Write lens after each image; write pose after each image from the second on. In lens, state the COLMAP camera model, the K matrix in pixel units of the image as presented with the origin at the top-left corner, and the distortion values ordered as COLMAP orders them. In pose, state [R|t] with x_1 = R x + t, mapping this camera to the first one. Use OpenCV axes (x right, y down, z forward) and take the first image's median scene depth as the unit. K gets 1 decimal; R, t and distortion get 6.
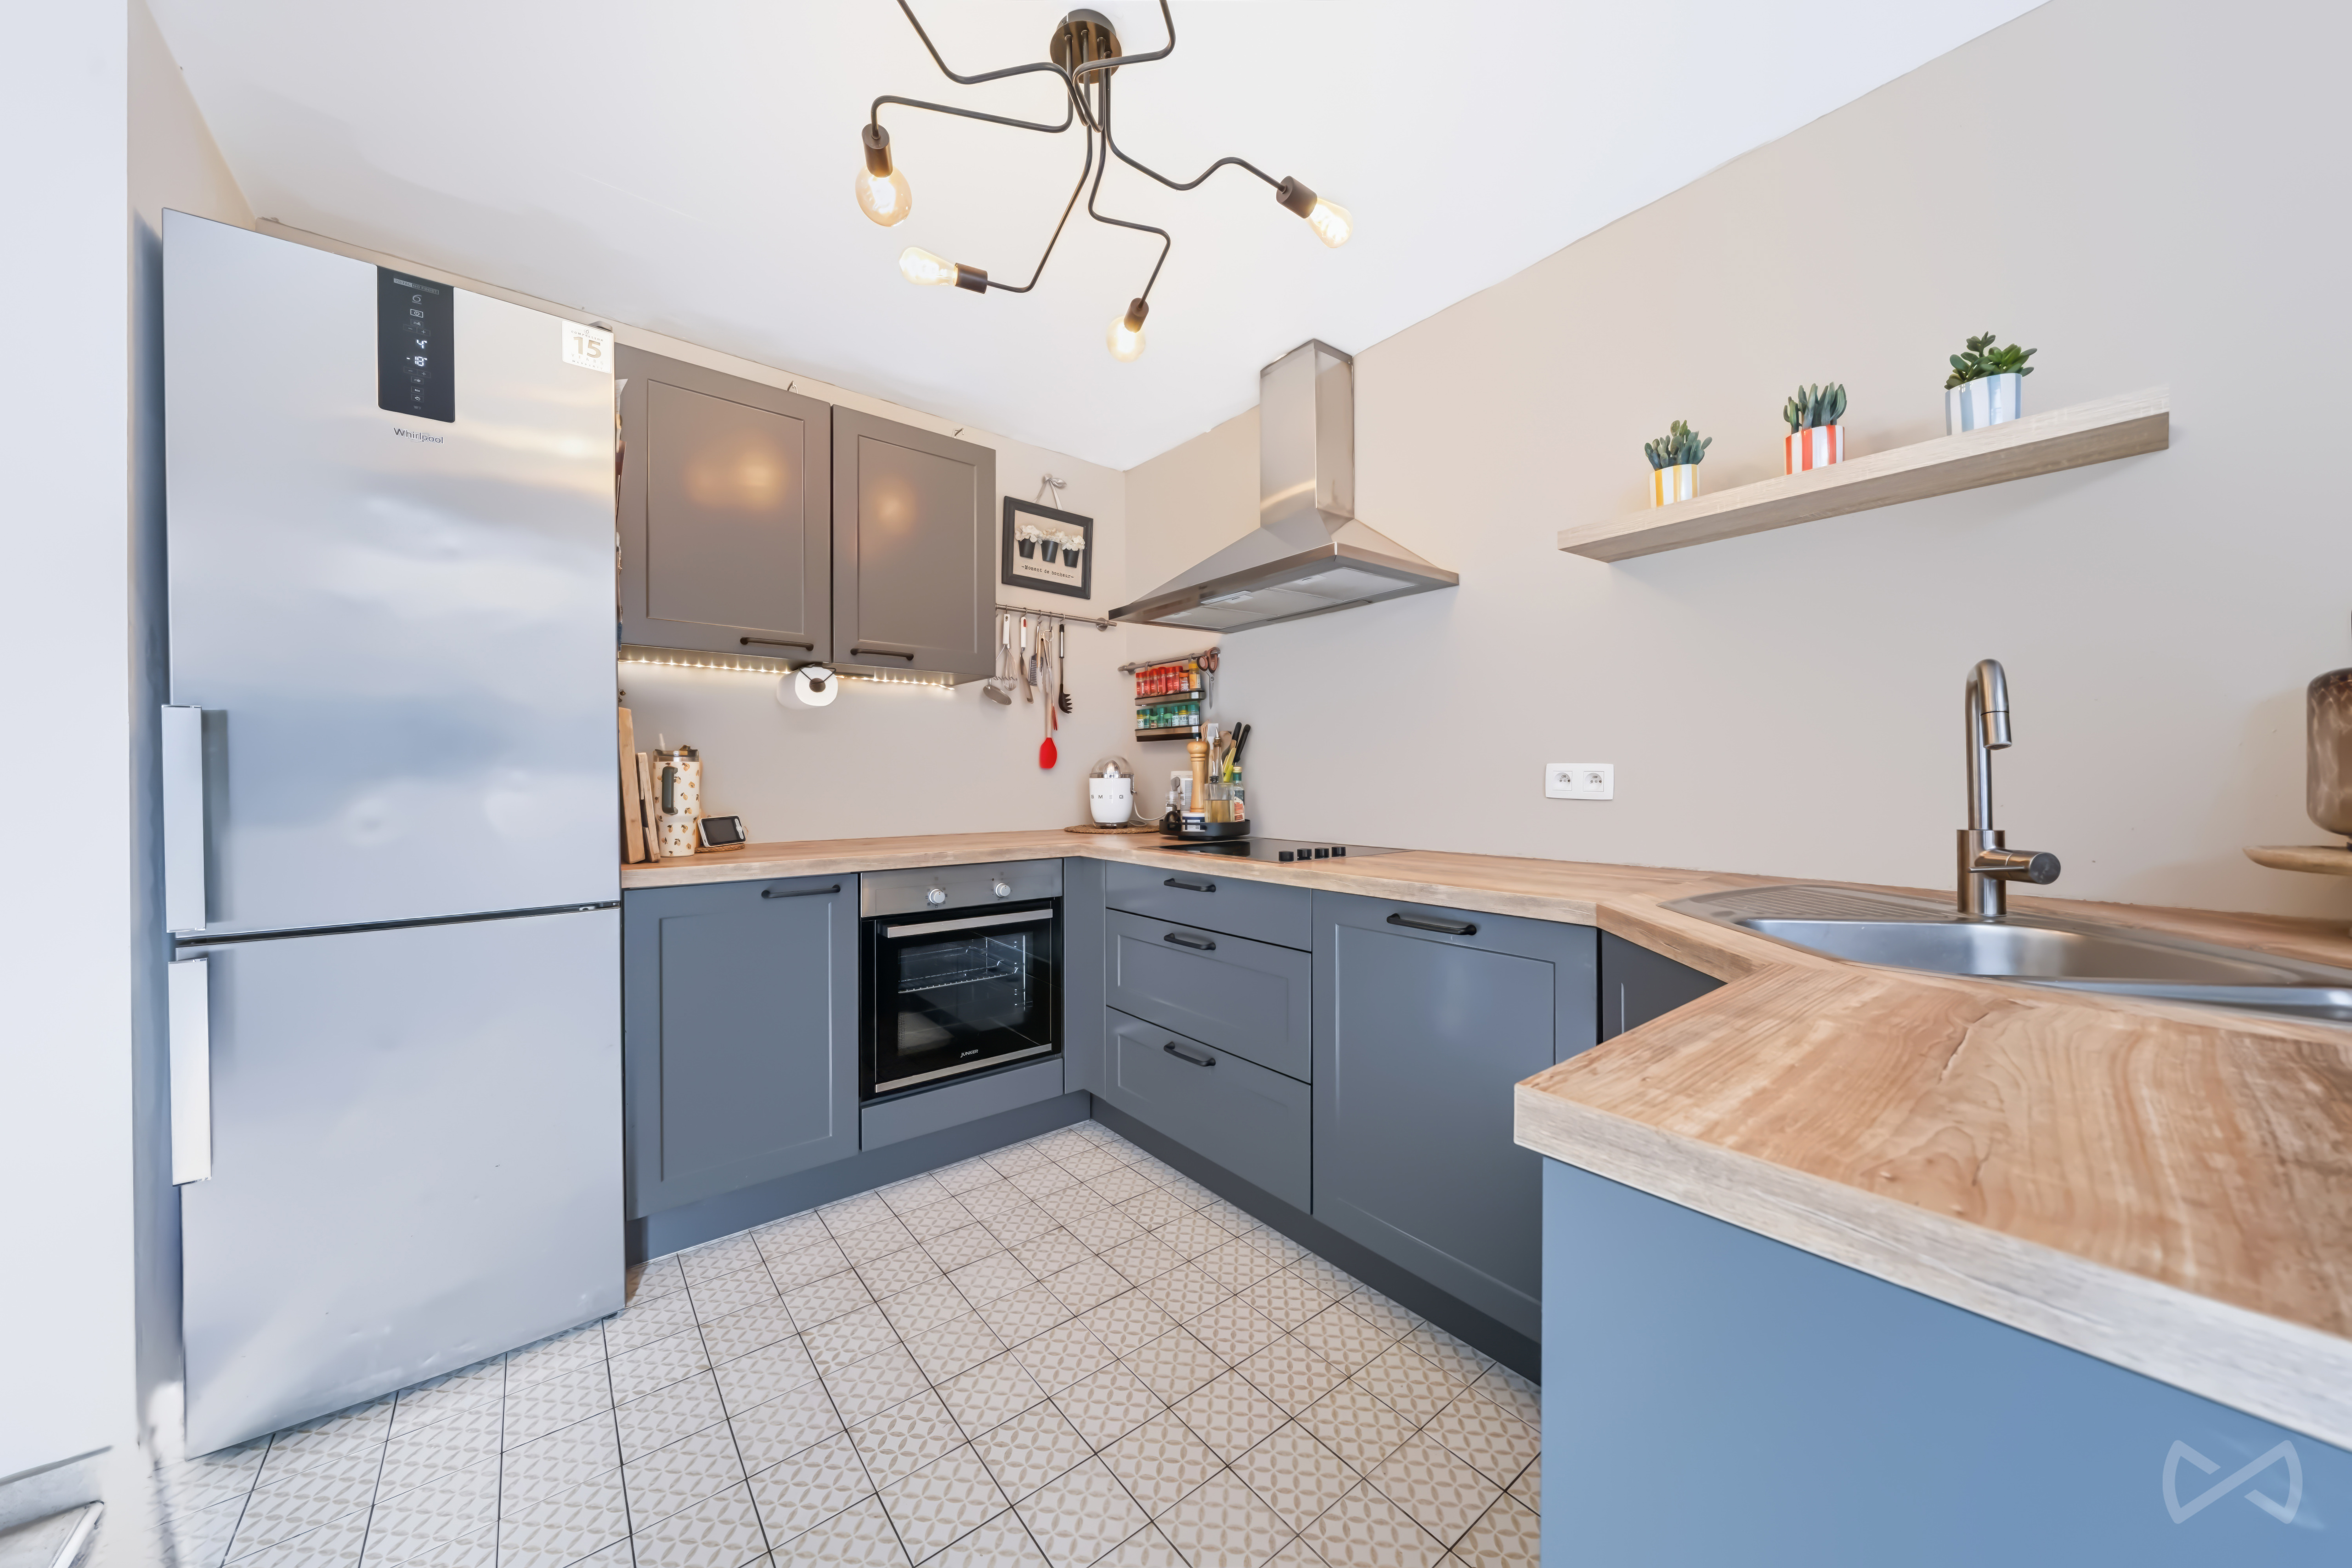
lens RADIAL K [[798.8, 0, 1174.9], [0, 798.8, 783.8], [0, 0, 1]] dist [-0.005740, -0.000090]
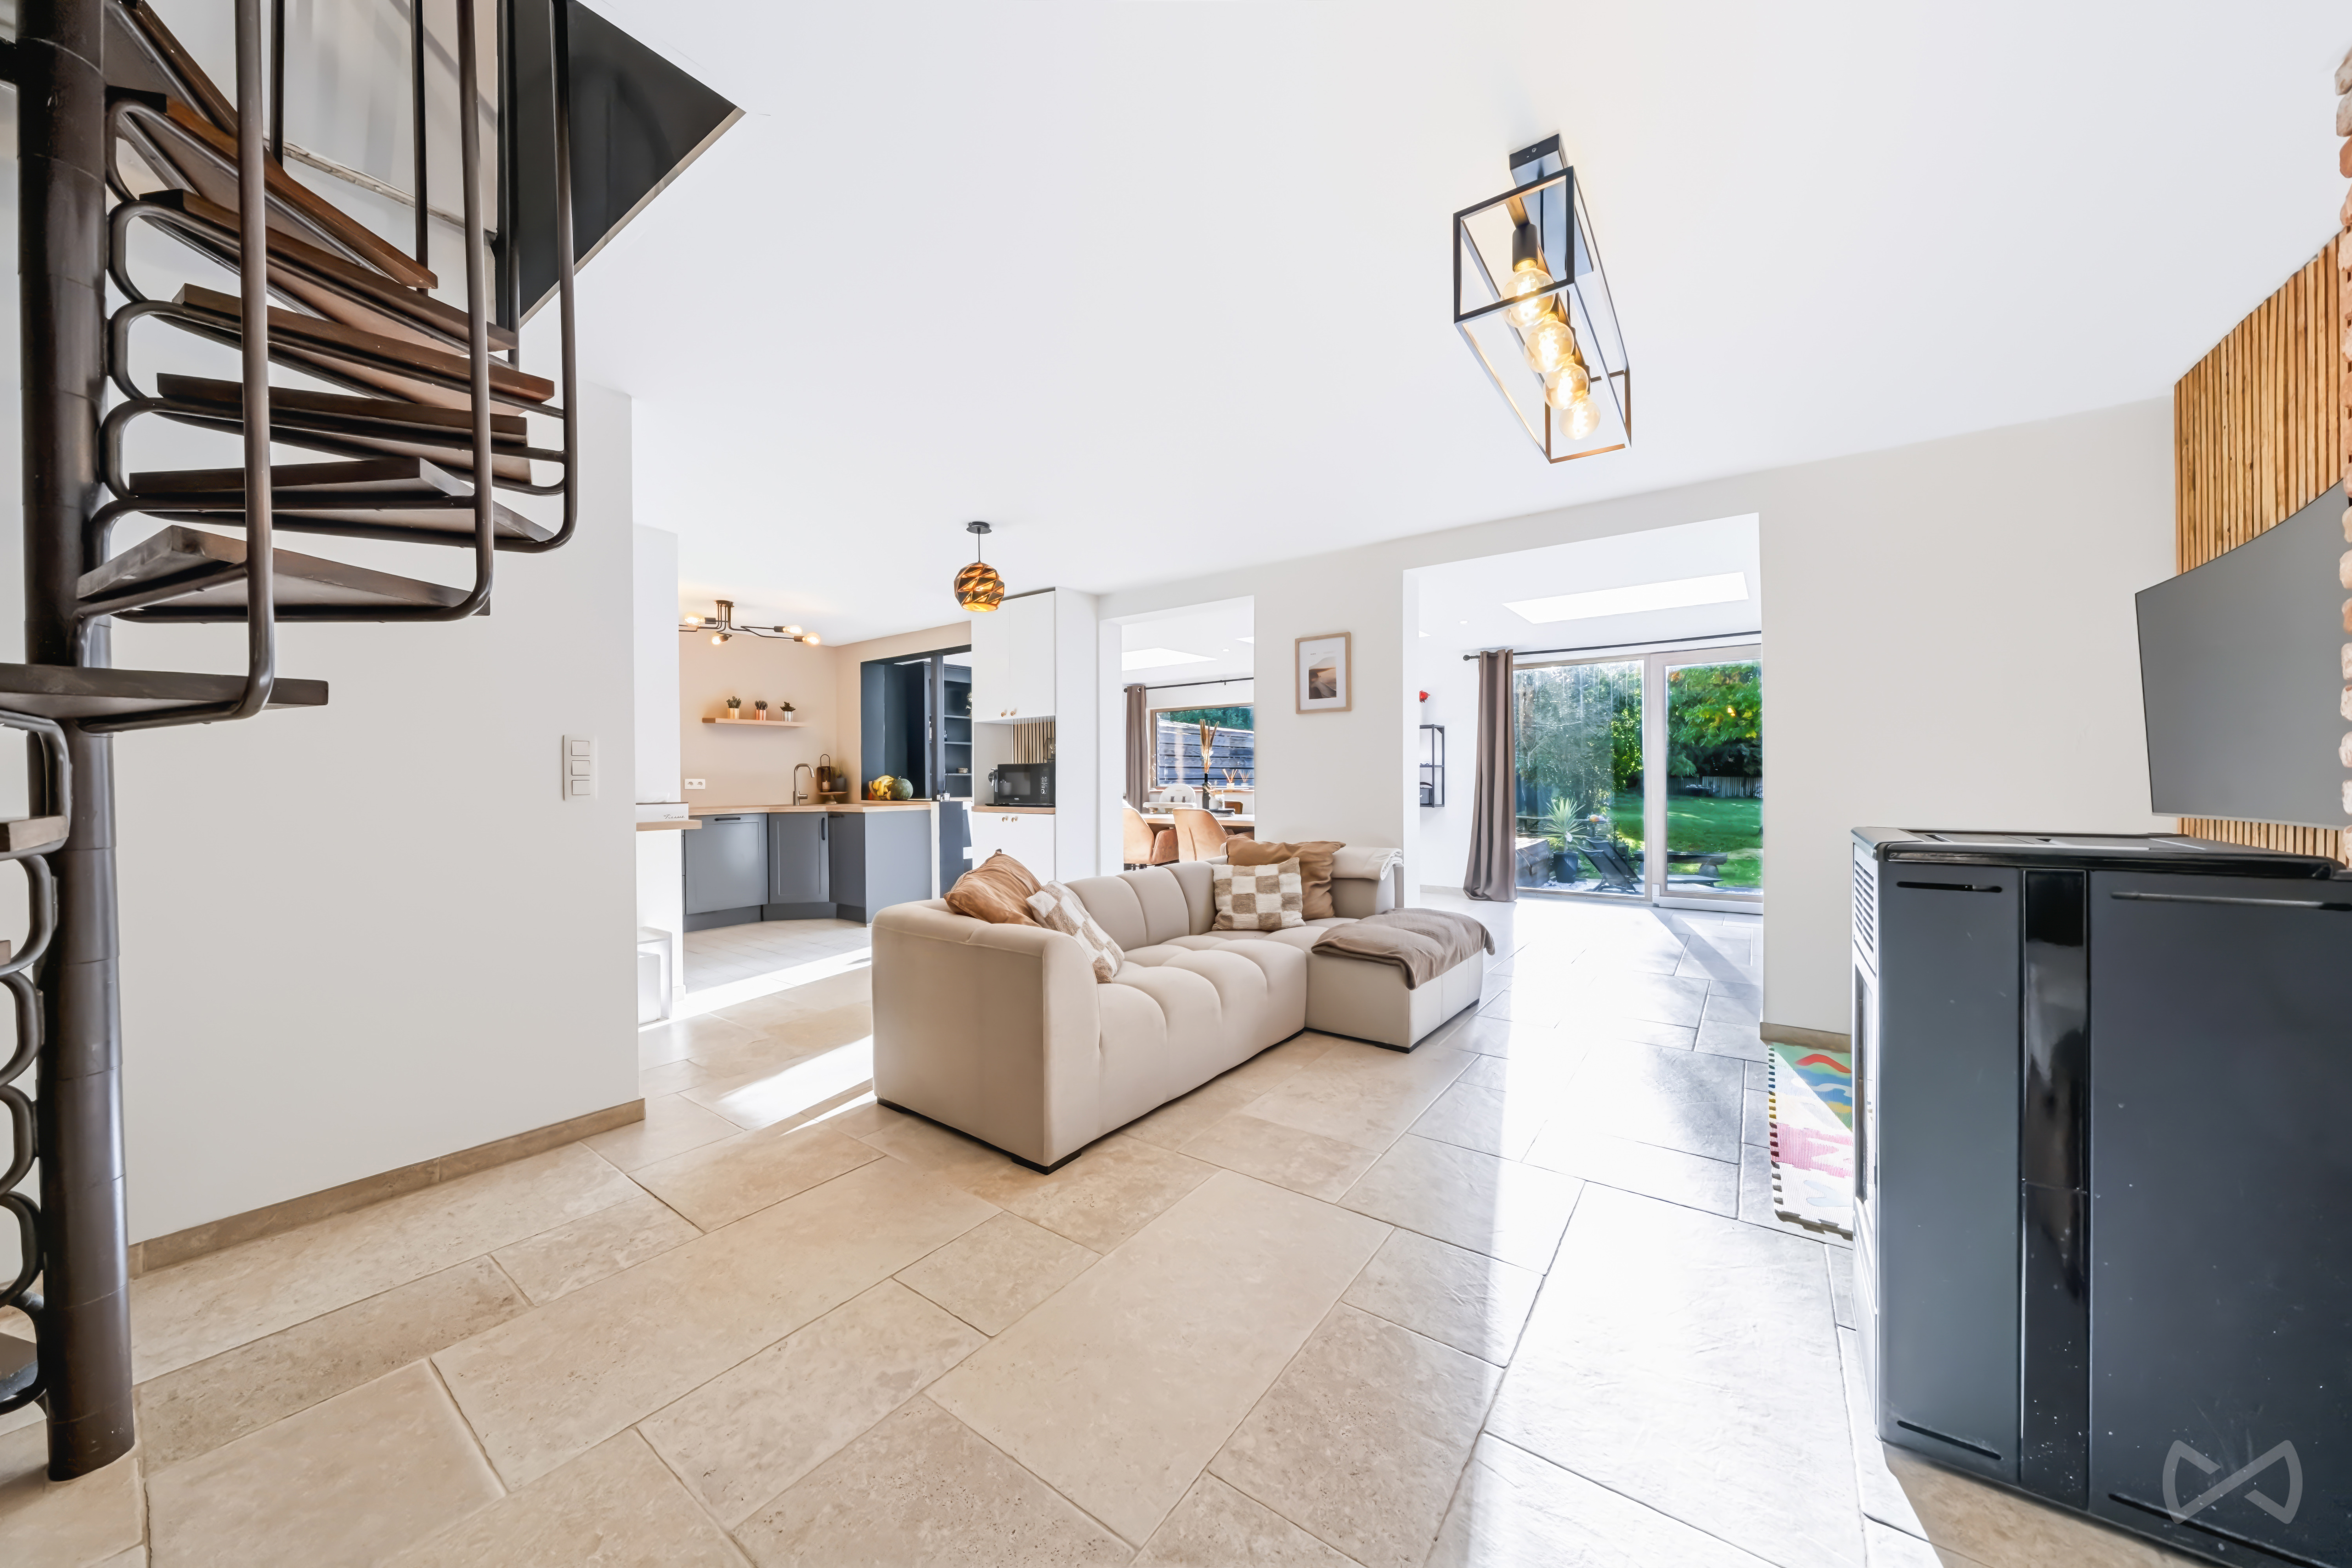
lens RADIAL K [[798.8, 0, 1171.3], [0, 798.8, 774.3], [0, 0, 1]] dist [-0.005740, -0.000090]
pose [[-0.249525, 0.002010, 0.968366, -3.417962], [0.015750, 0.999874, 0.001983, -0.021925], [-0.968240, 0.015746, -0.249525, -0.140899]]
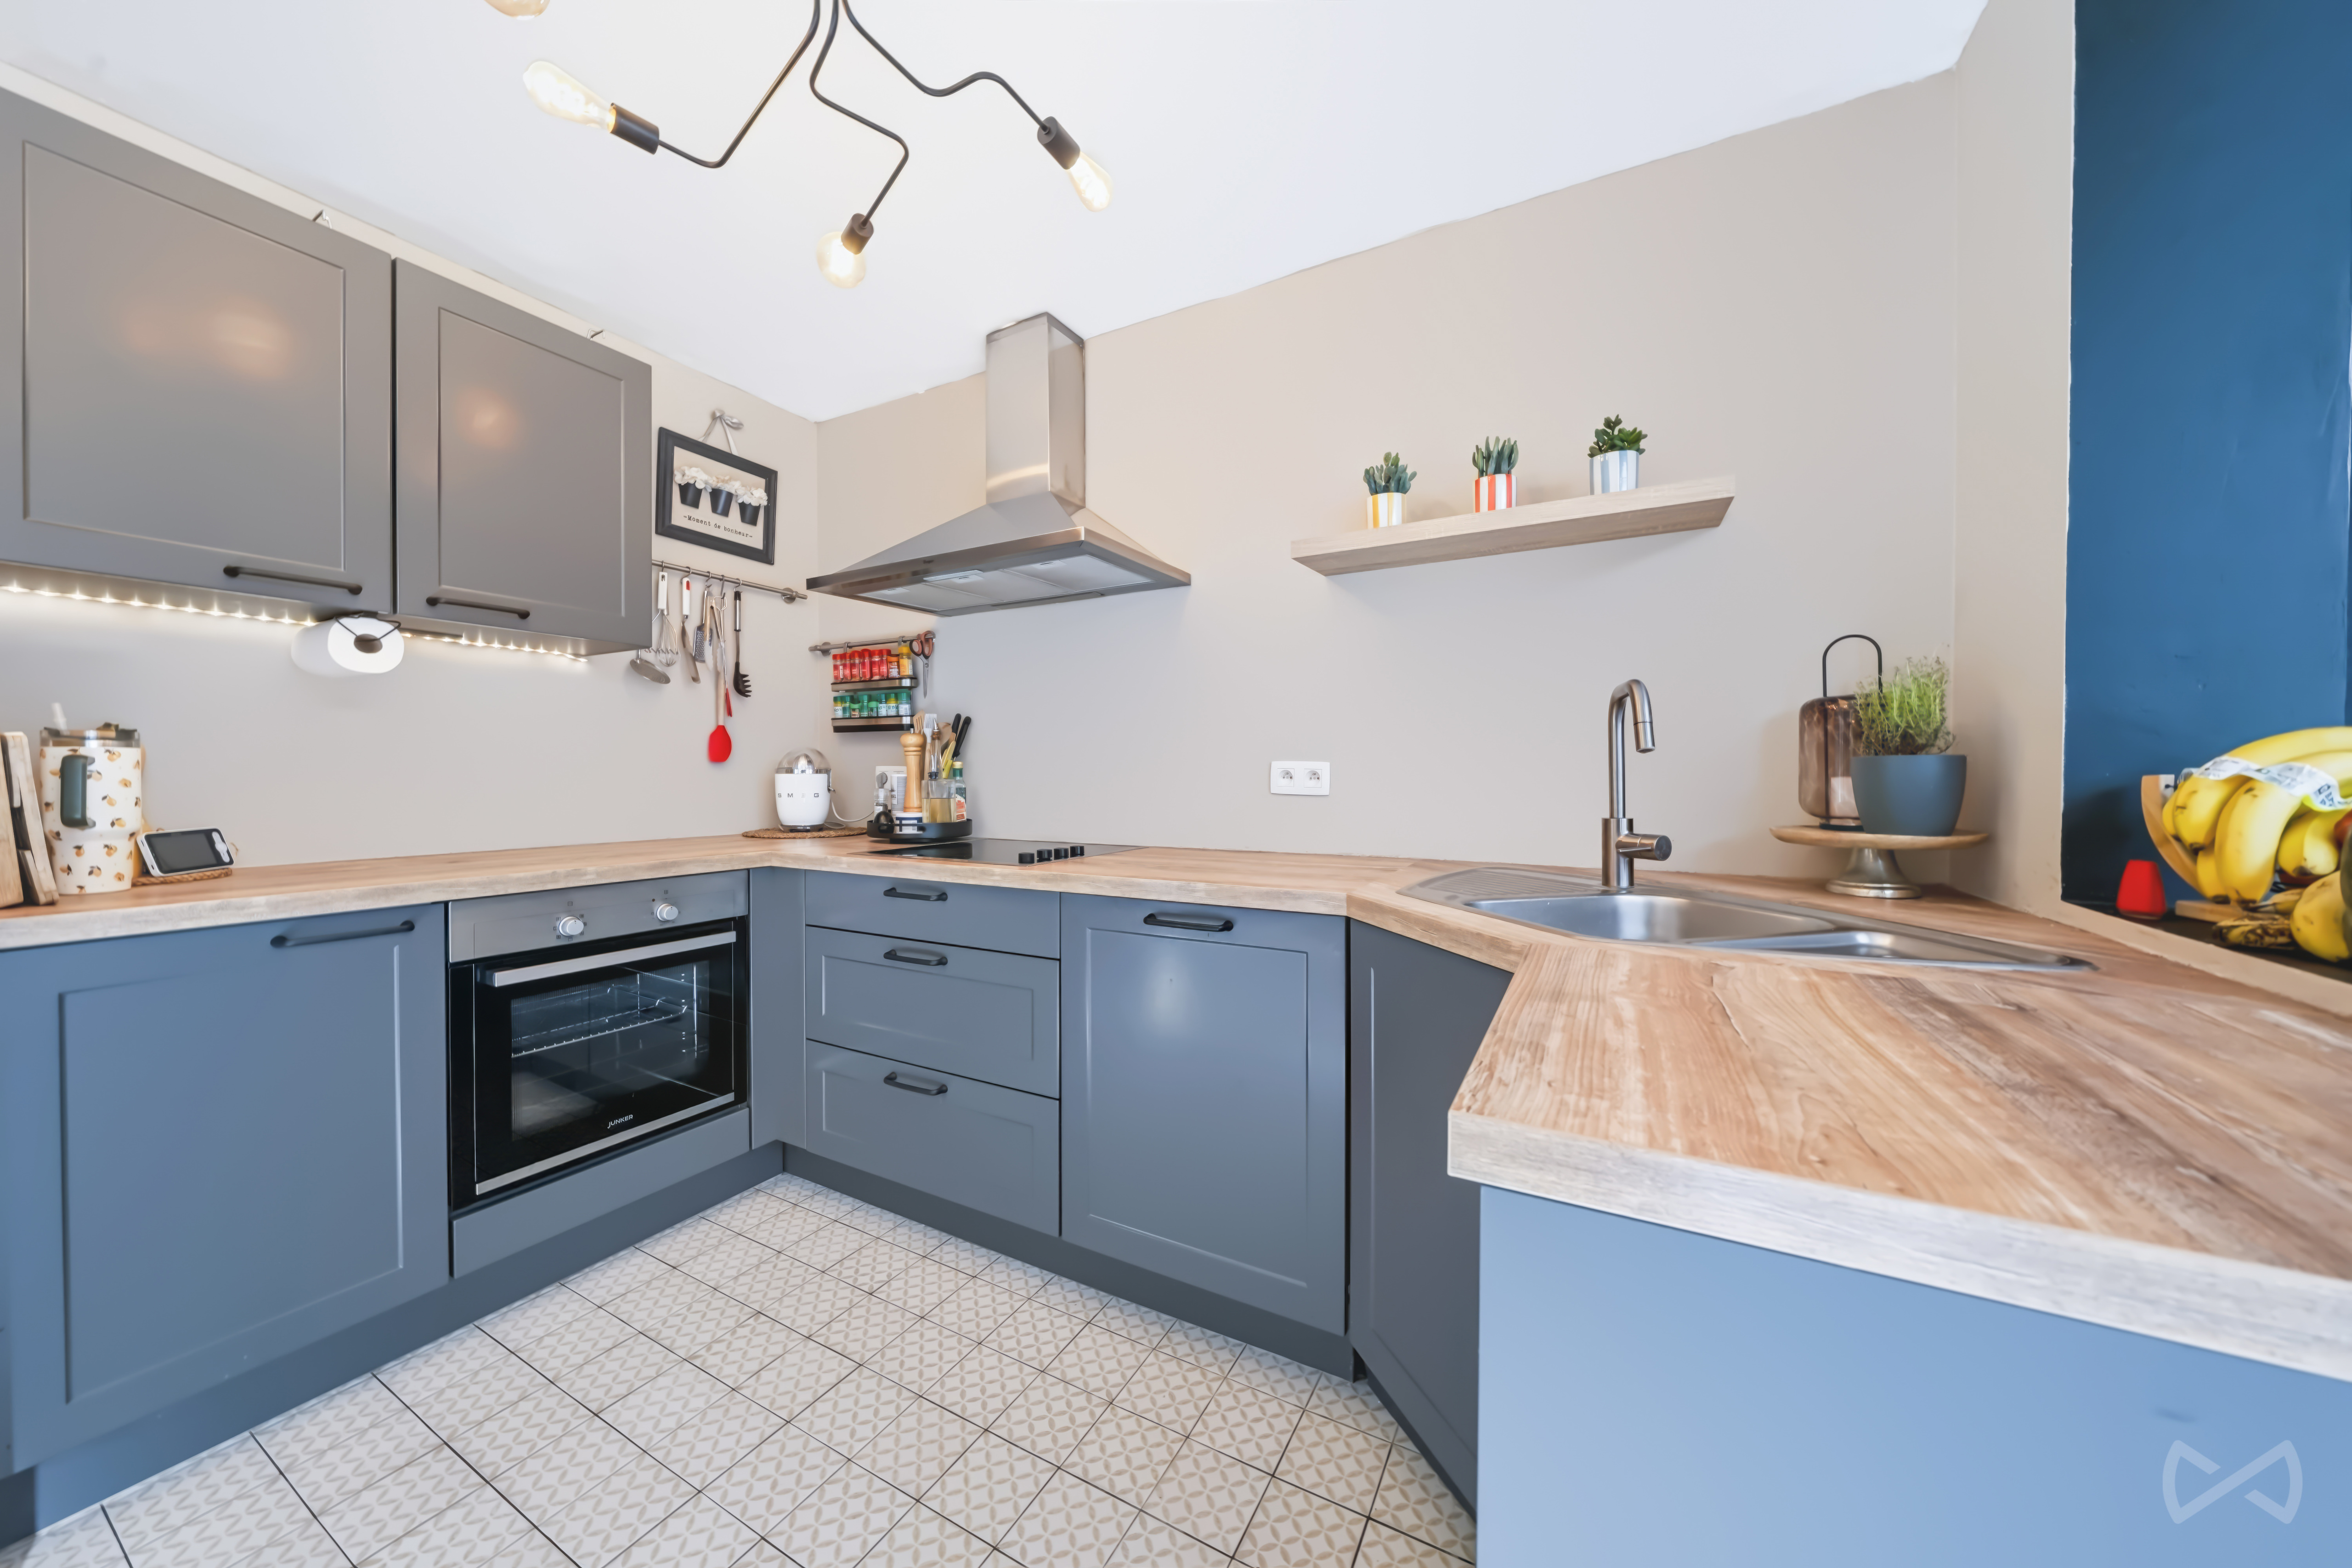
lens RADIAL K [[798.8, 0, 1173.6], [0, 798.8, 784.0], [0, 0, 1]] dist [-0.005740, -0.000090]
pose [[0.924968, -0.002582, 0.380037, -0.058564], [0.000421, 0.999983, 0.005769, -0.001405], [-0.380045, -0.005176, 0.924953, 0.074121]]
